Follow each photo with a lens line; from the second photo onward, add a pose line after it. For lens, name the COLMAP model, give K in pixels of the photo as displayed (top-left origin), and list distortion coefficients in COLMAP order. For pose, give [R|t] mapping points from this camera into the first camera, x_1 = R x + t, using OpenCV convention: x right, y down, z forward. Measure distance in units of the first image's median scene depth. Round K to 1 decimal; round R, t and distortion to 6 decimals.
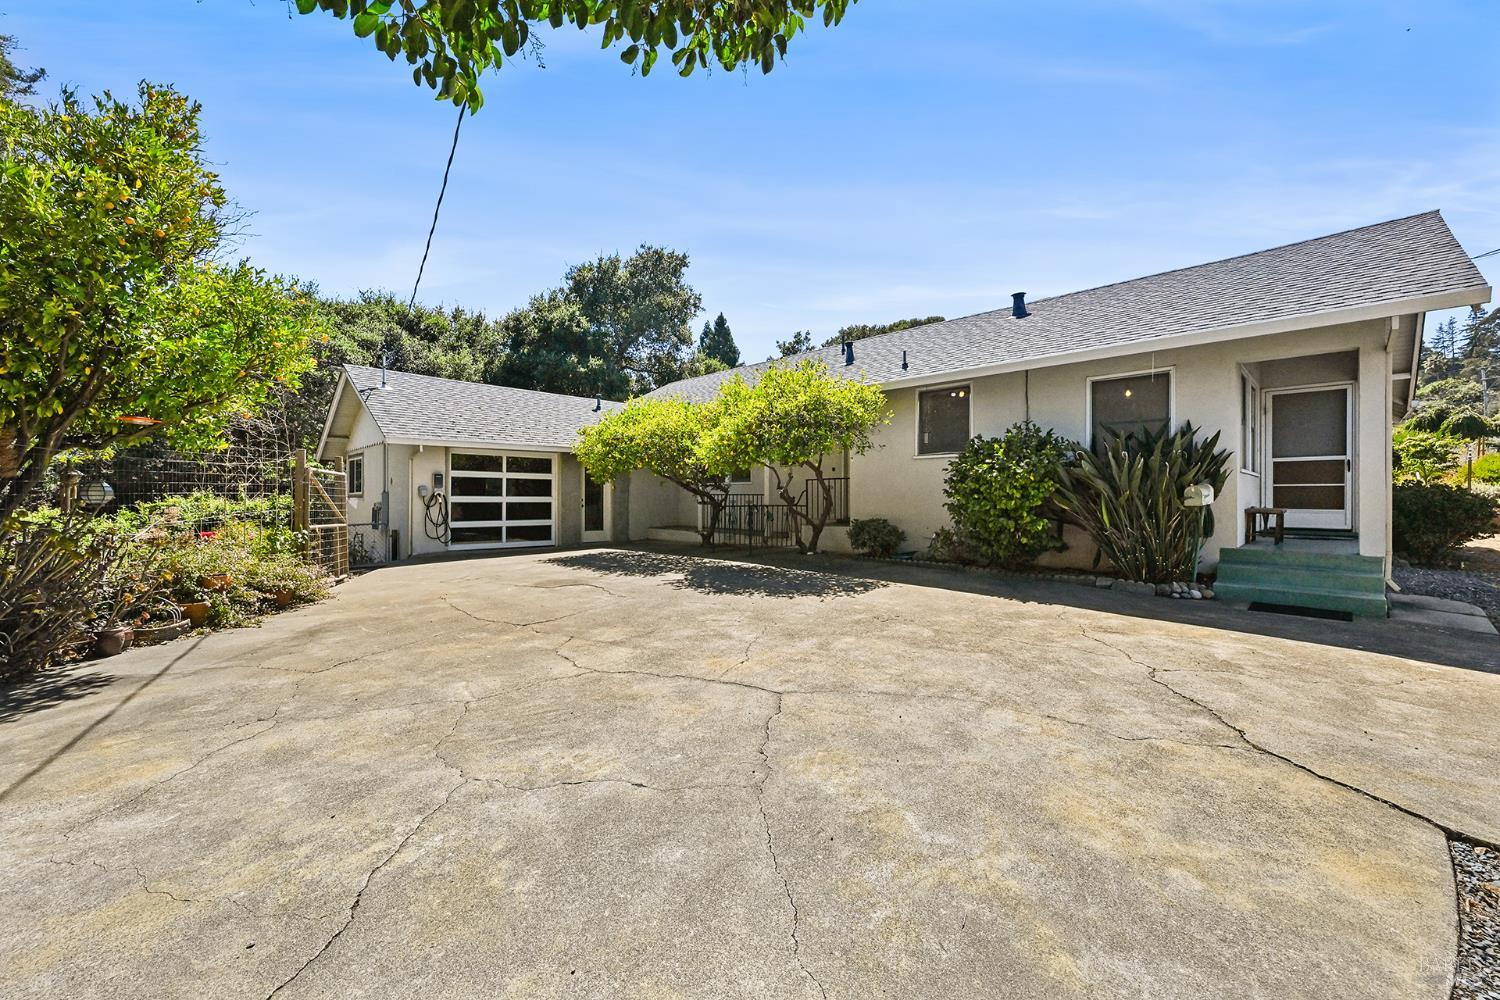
lens RADIAL K [[590.4, 0, 752.8], [0, 590.4, 494.8], [0, 0, 1]] dist [0.003697, 0.000222]
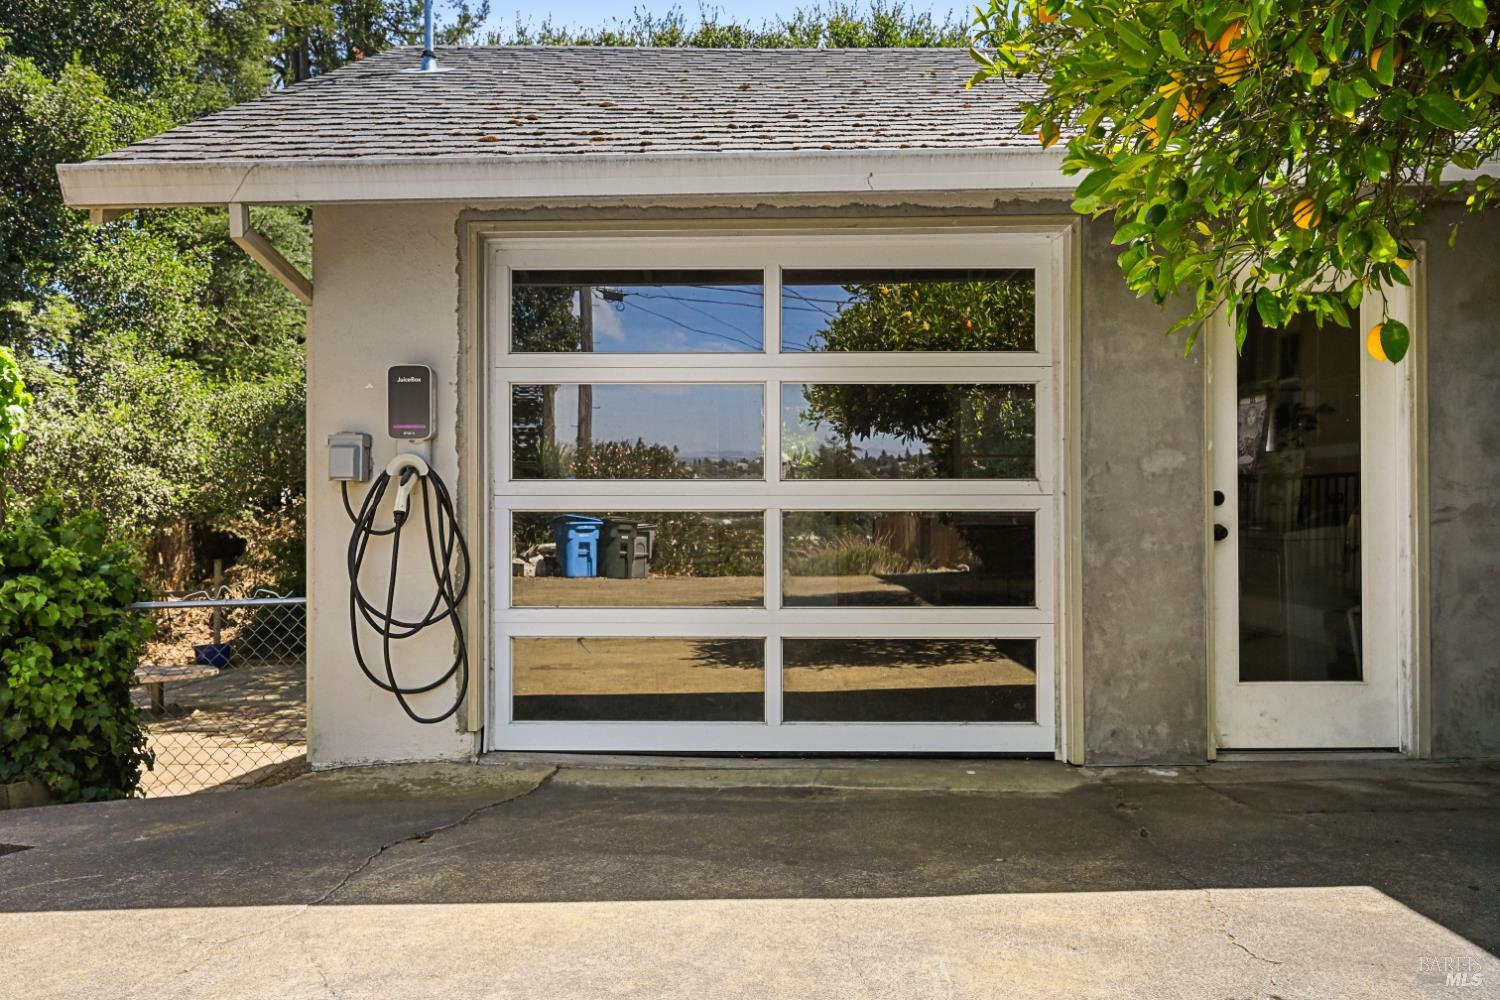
lens RADIAL K [[1088.9, 0, 748.3], [0, 1088.9, 509.6], [0, 0, 1]] dist [0.005109, 0.000811]
pose [[0.734392, -0.012617, -0.678608, -0.180409], [0.002763, 0.999874, -0.015601, 0.016616], [0.678720, 0.009582, 0.734335, 0.697791]]
